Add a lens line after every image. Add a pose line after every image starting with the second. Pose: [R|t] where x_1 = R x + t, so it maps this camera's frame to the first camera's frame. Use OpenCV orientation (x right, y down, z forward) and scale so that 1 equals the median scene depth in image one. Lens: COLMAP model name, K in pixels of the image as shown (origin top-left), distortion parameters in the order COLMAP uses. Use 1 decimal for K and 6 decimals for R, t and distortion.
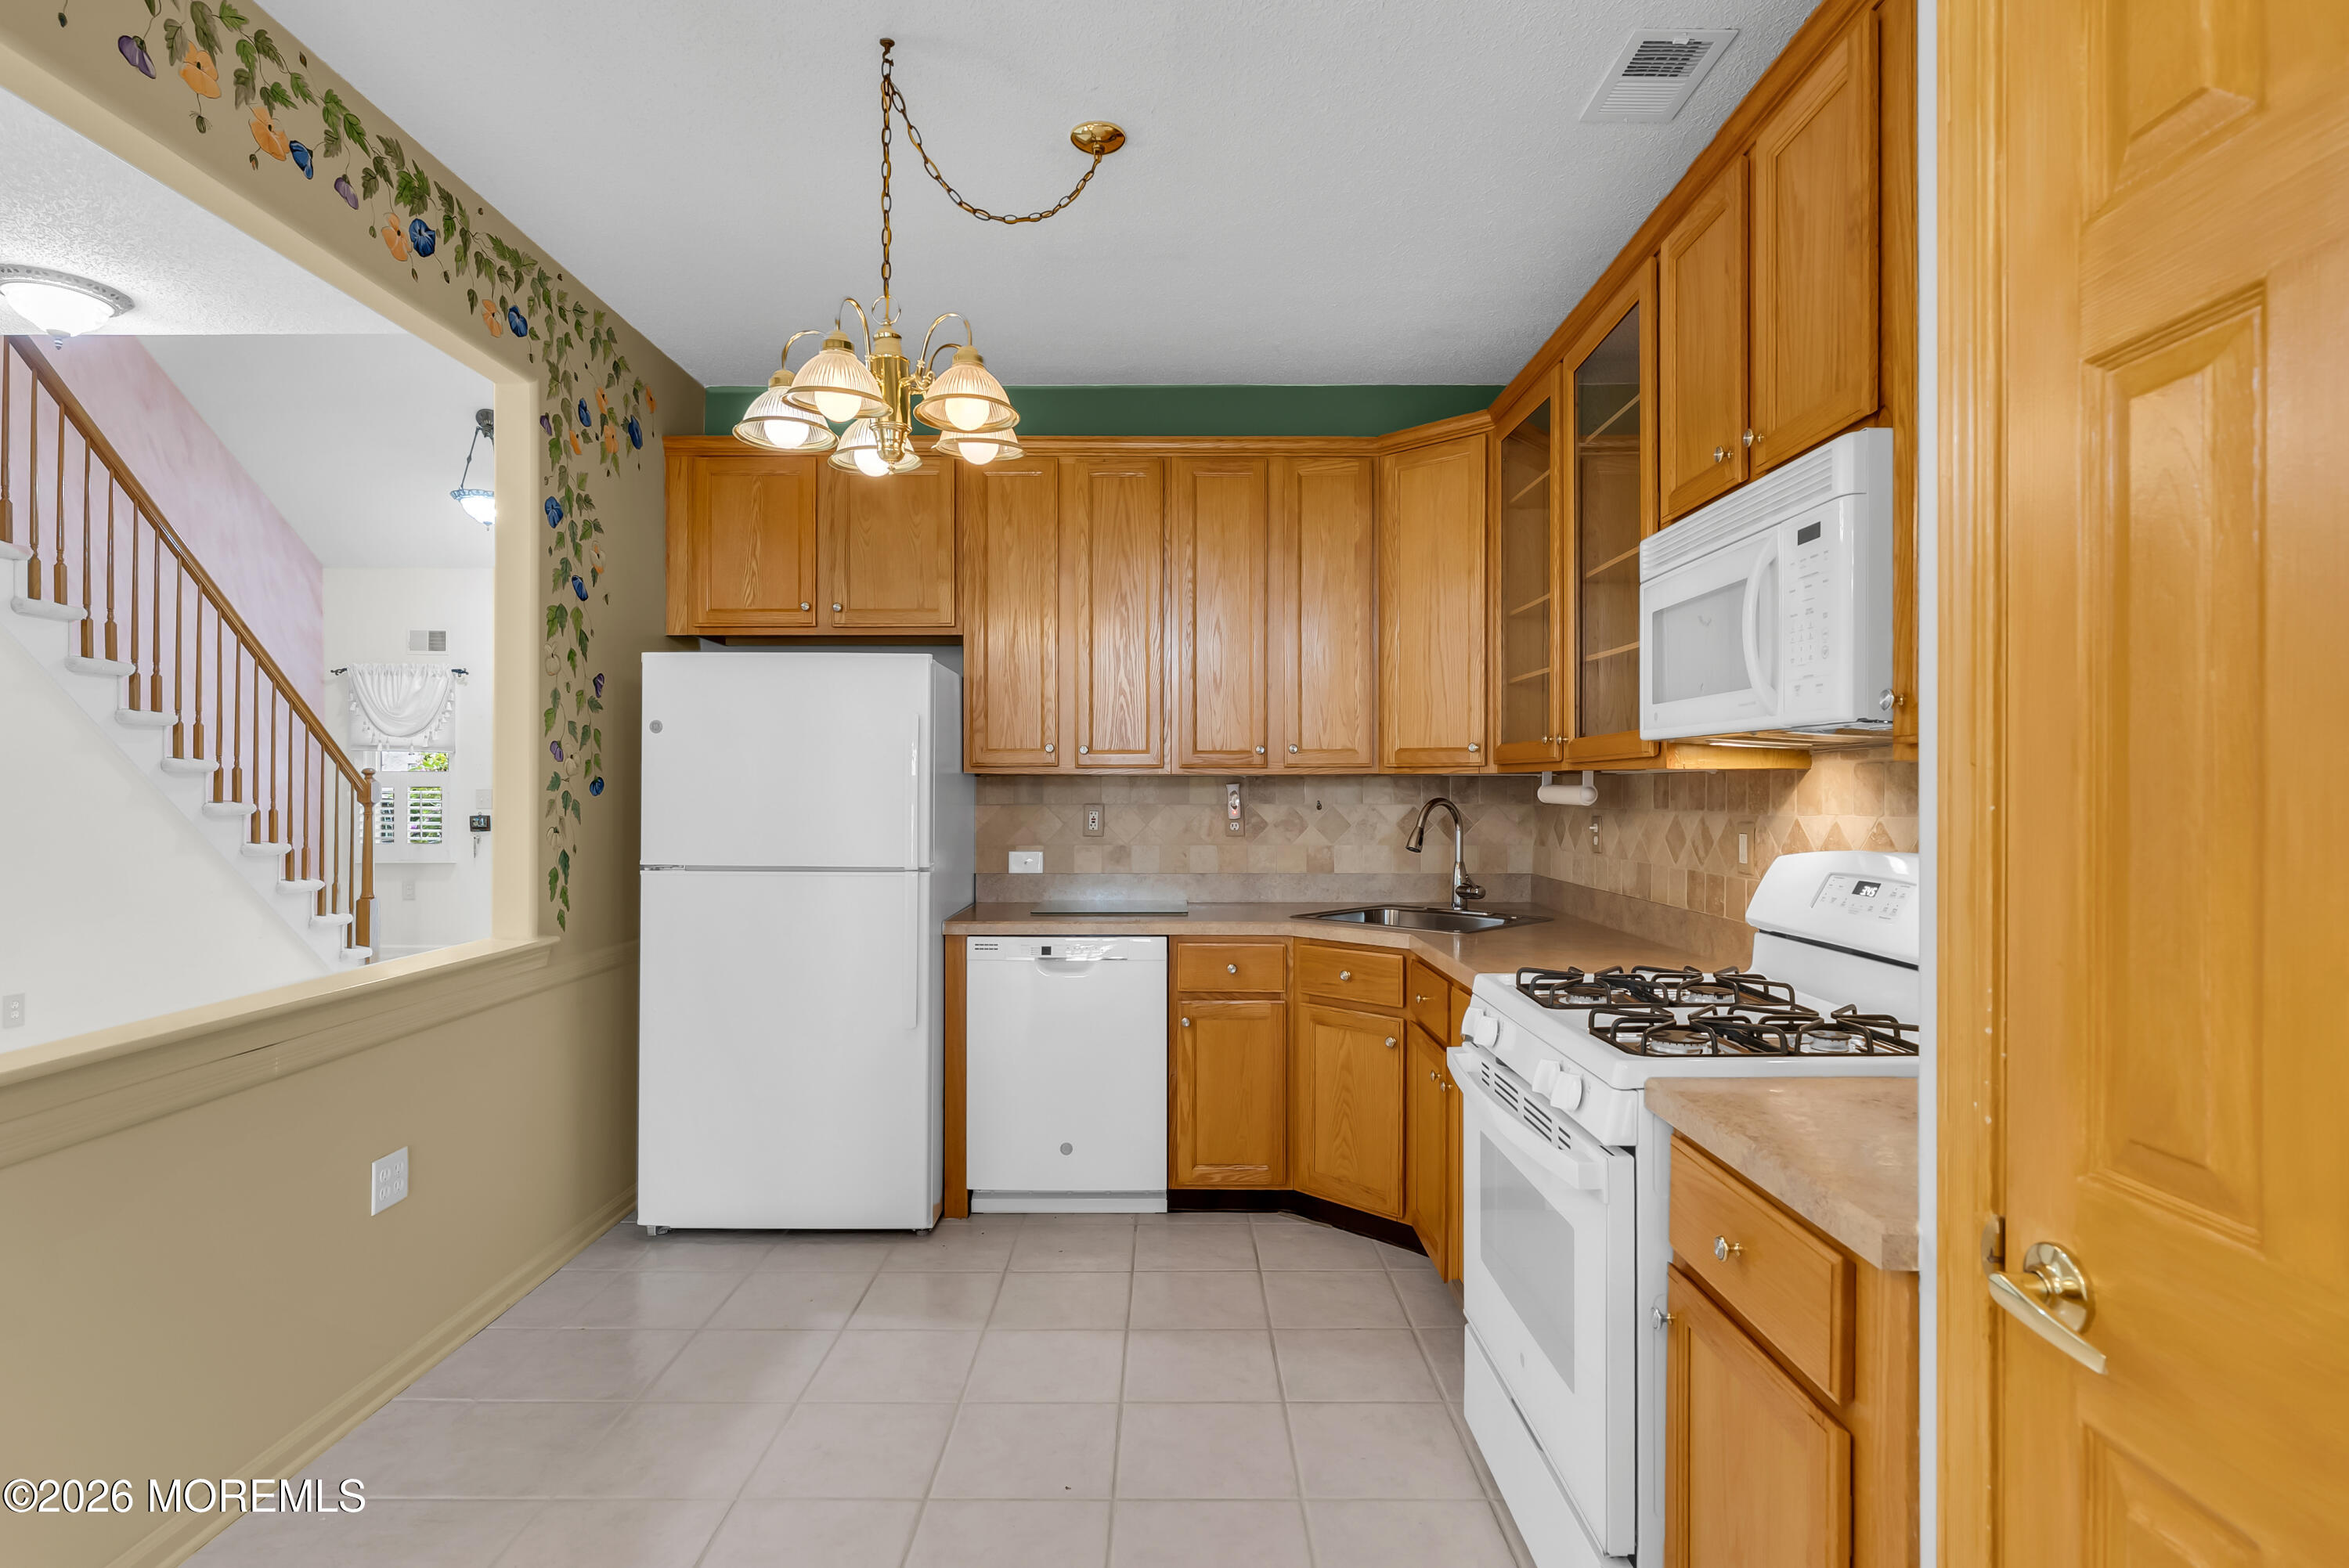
lens RADIAL K [[1181.7, 0, 1162.9], [0, 1181.7, 786.3], [0, 0, 1]] dist [-0.002242, -0.000066]
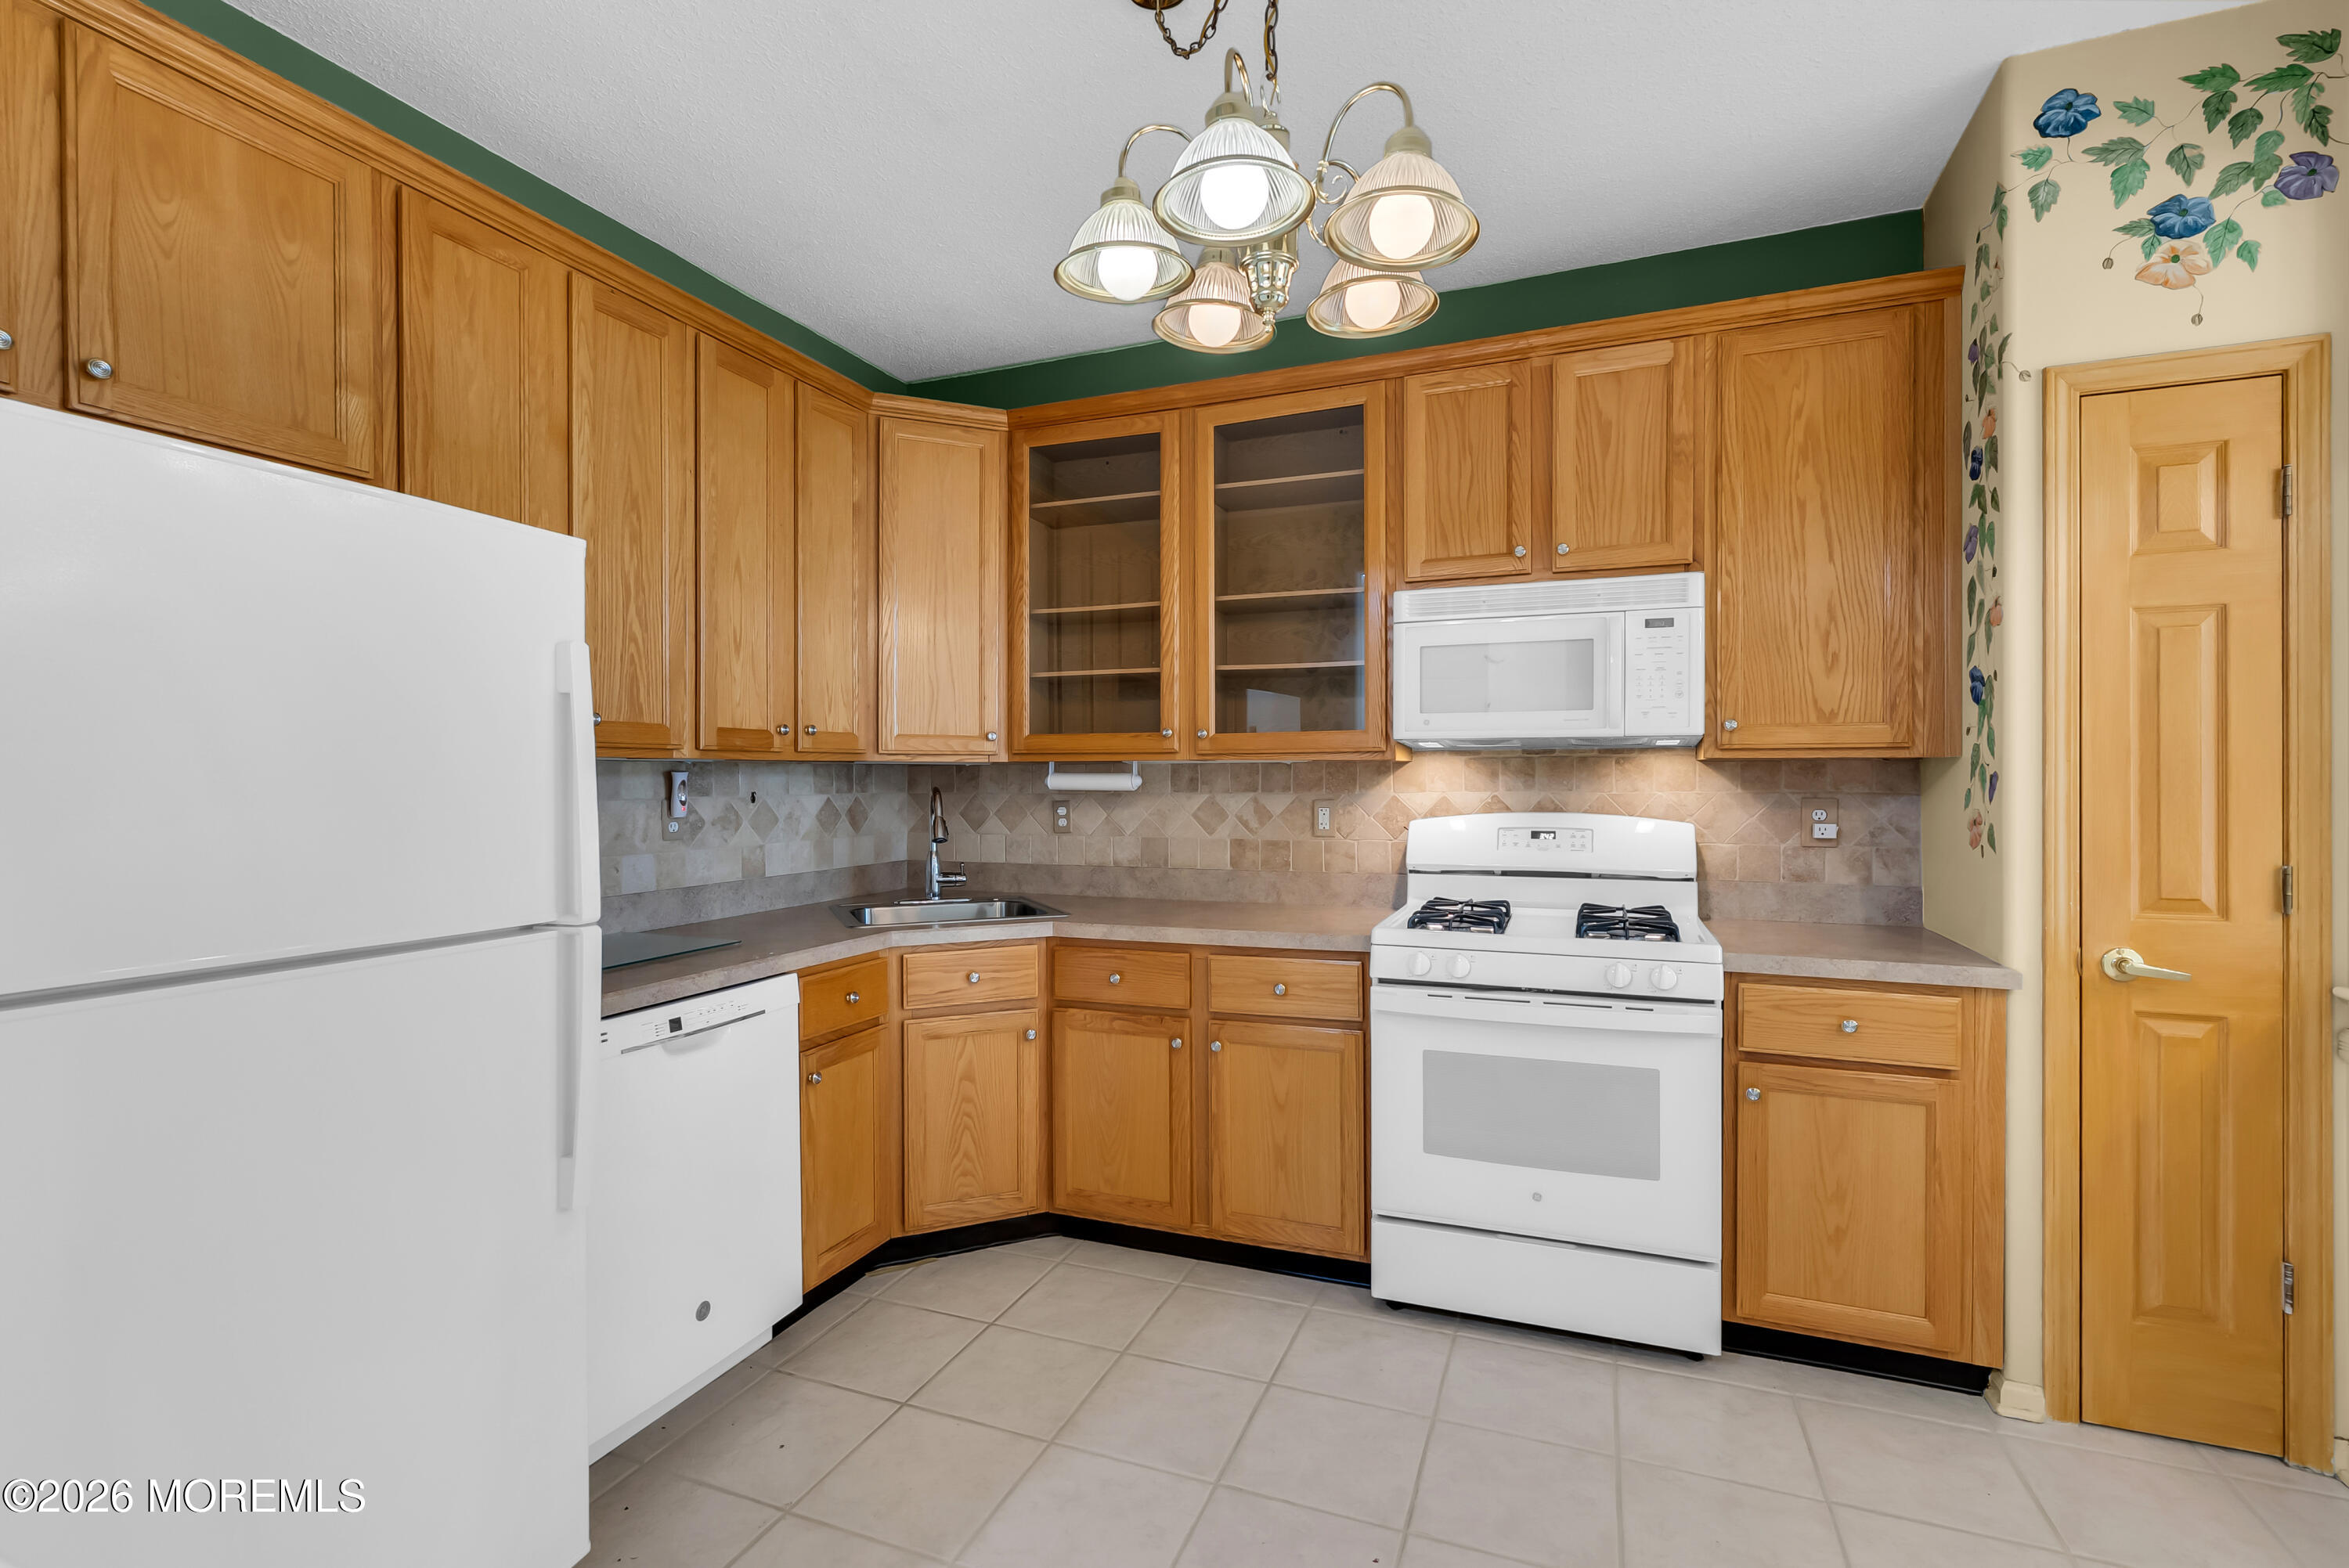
lens RADIAL K [[1072.7, 0, 1168.5], [0, 1072.7, 780.8], [0, 0, 1]] dist [-0.008771, 0.003848]
pose [[0.365790, -0.005138, 0.930683, -0.560691], [0.002620, 0.999986, 0.004490, 0.001921], [-0.930694, 0.000796, 0.365799, 0.536983]]
